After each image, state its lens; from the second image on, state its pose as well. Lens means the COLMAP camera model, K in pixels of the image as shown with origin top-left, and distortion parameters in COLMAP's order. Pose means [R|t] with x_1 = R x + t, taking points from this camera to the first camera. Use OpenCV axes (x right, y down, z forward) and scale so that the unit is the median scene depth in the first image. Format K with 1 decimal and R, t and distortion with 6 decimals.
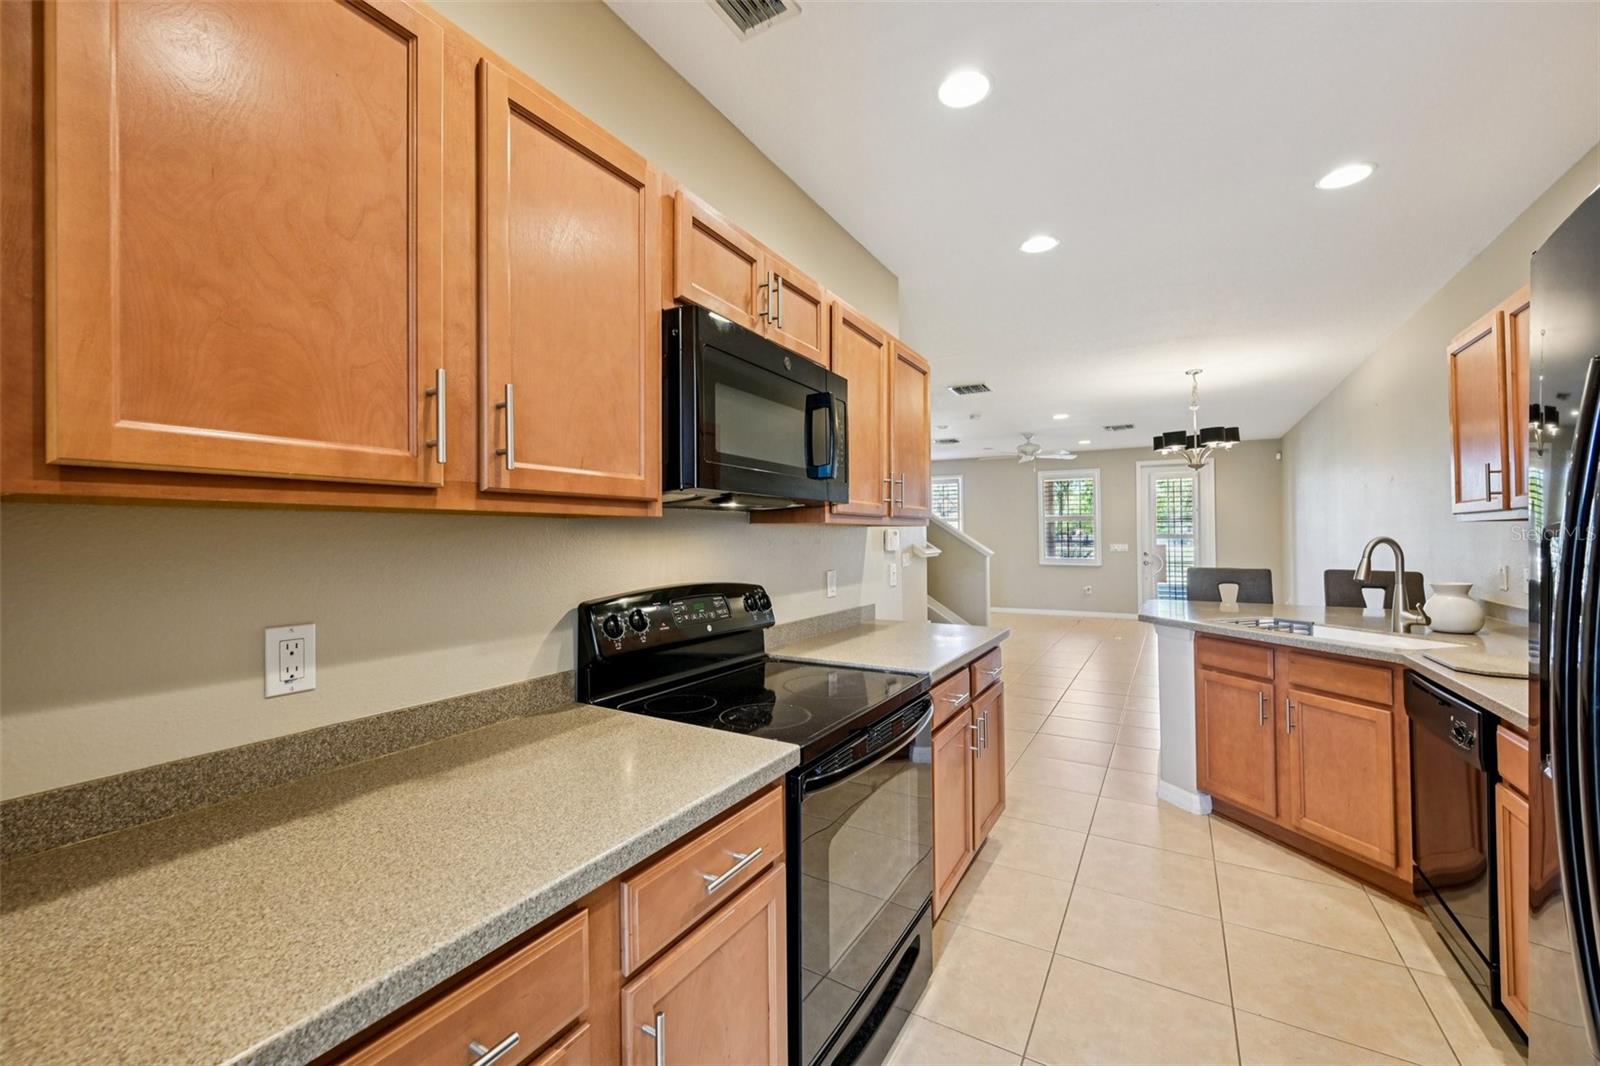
lens RADIAL K [[635.0, 0, 803.6], [0, 635.0, 516.5], [0, 0, 1]] dist [-0.010138, 0.000485]
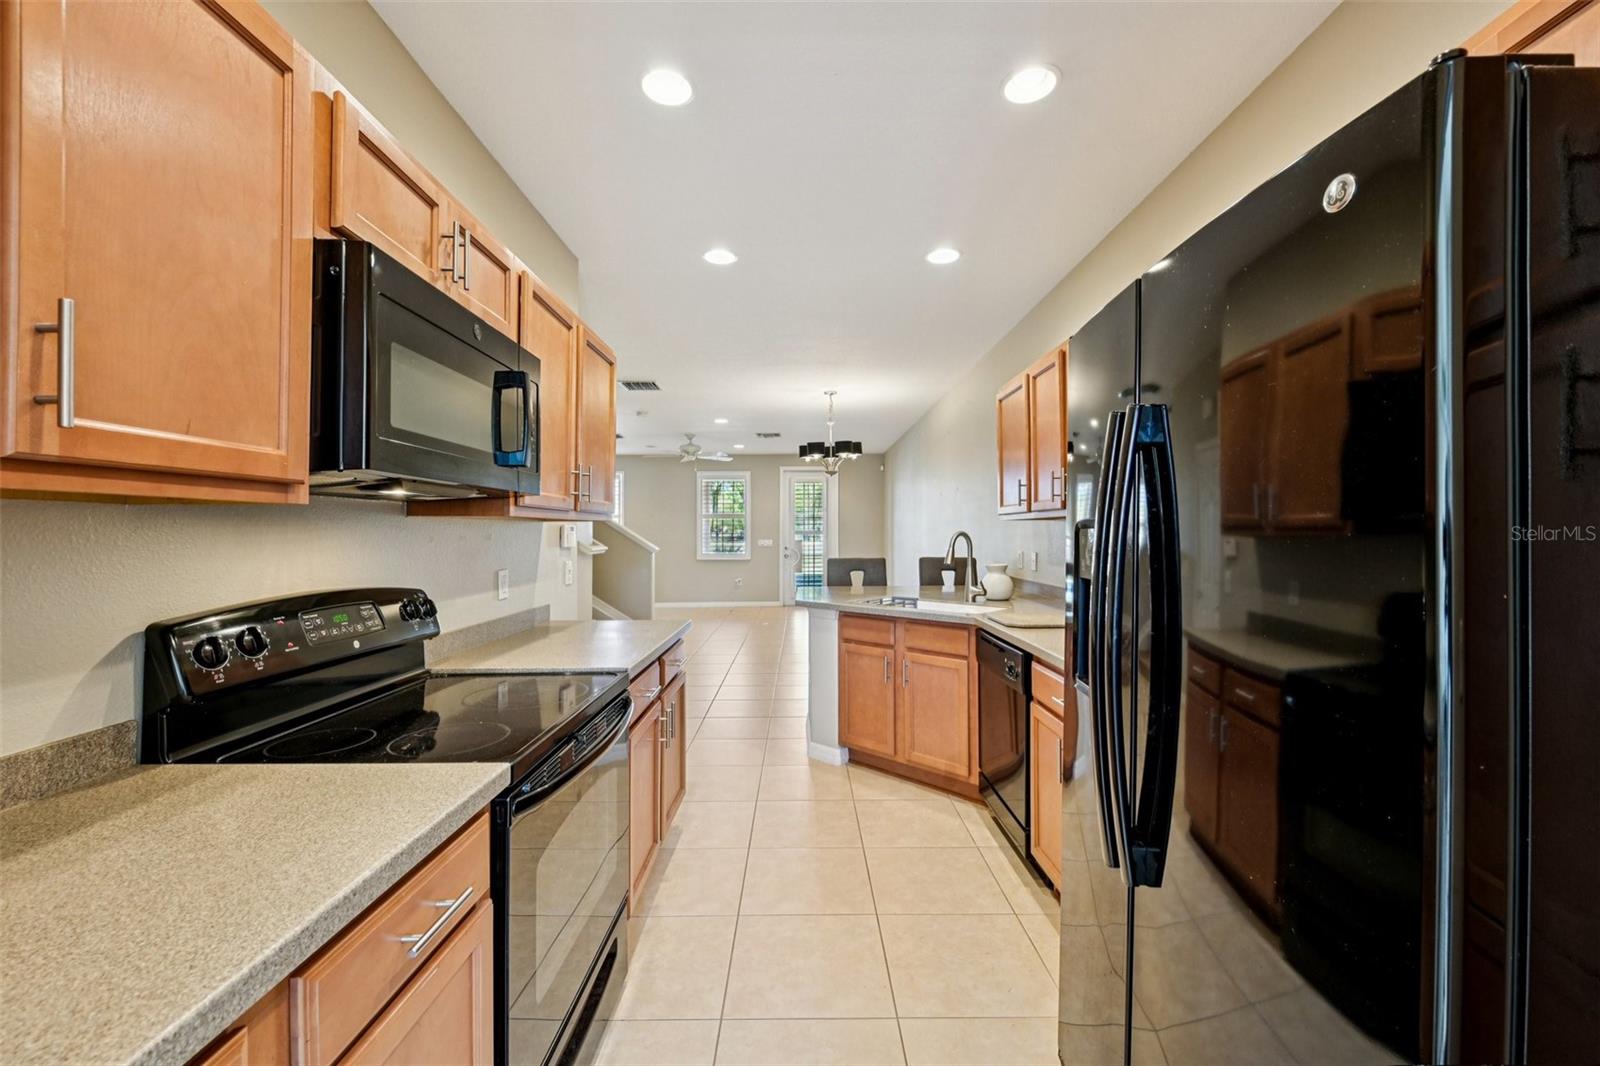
lens RADIAL K [[635.0, 0, 806.6], [0, 635.0, 517.7], [0, 0, 1]] dist [-0.010138, 0.000485]
pose [[0.858155, 0.009480, 0.513303, -0.059415], [-0.012552, 0.999918, 0.002517, 0.004674], [-0.513237, -0.008603, 0.858204, 0.013485]]
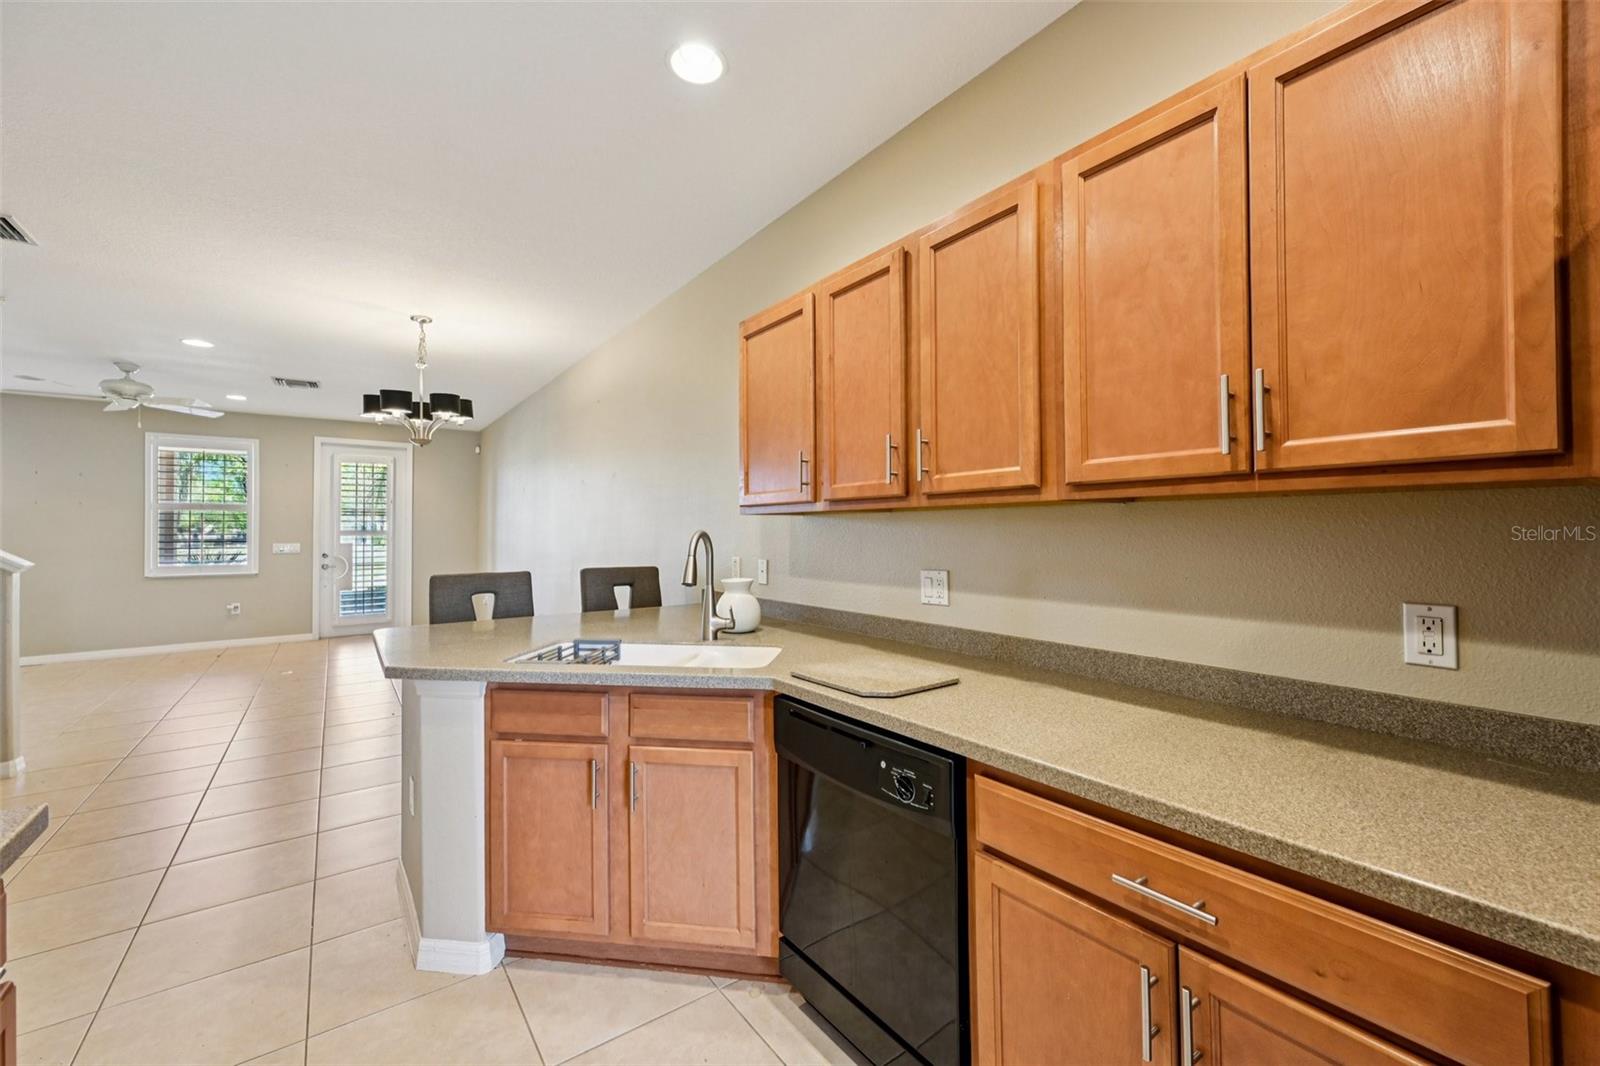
lens RADIAL K [[635.0, 0, 796.2], [0, 635.0, 527.0], [0, 0, 1]] dist [-0.010138, 0.000485]
pose [[0.398306, 0.006413, 0.917230, 0.214209], [-0.025421, 0.999669, 0.004049, 0.023754], [-0.916900, -0.024929, 0.398338, 0.614017]]
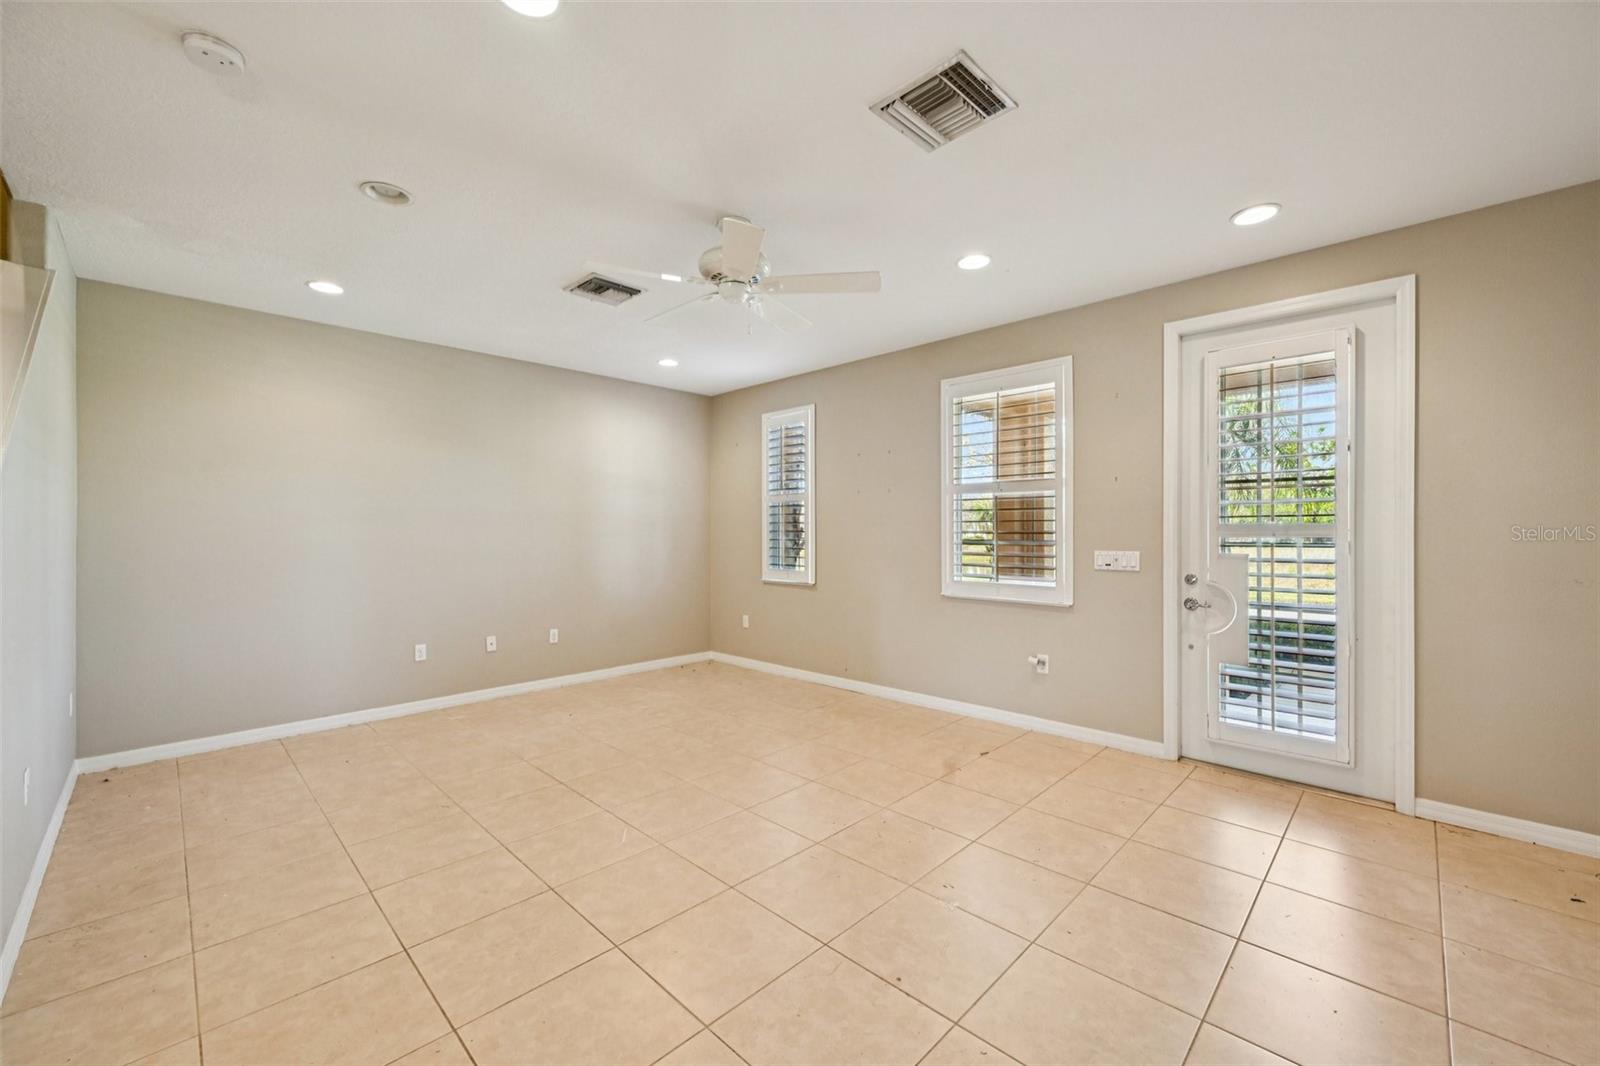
lens RADIAL K [[635.0, 0, 799.9], [0, 635.0, 527.5], [0, 0, 1]] dist [-0.010138, 0.000485]
pose [[0.969983, 0.003390, -0.243150, 1.702001], [0.001319, 0.999815, 0.019201, 0.093067], [0.243170, -0.018945, 0.969799, 2.464024]]
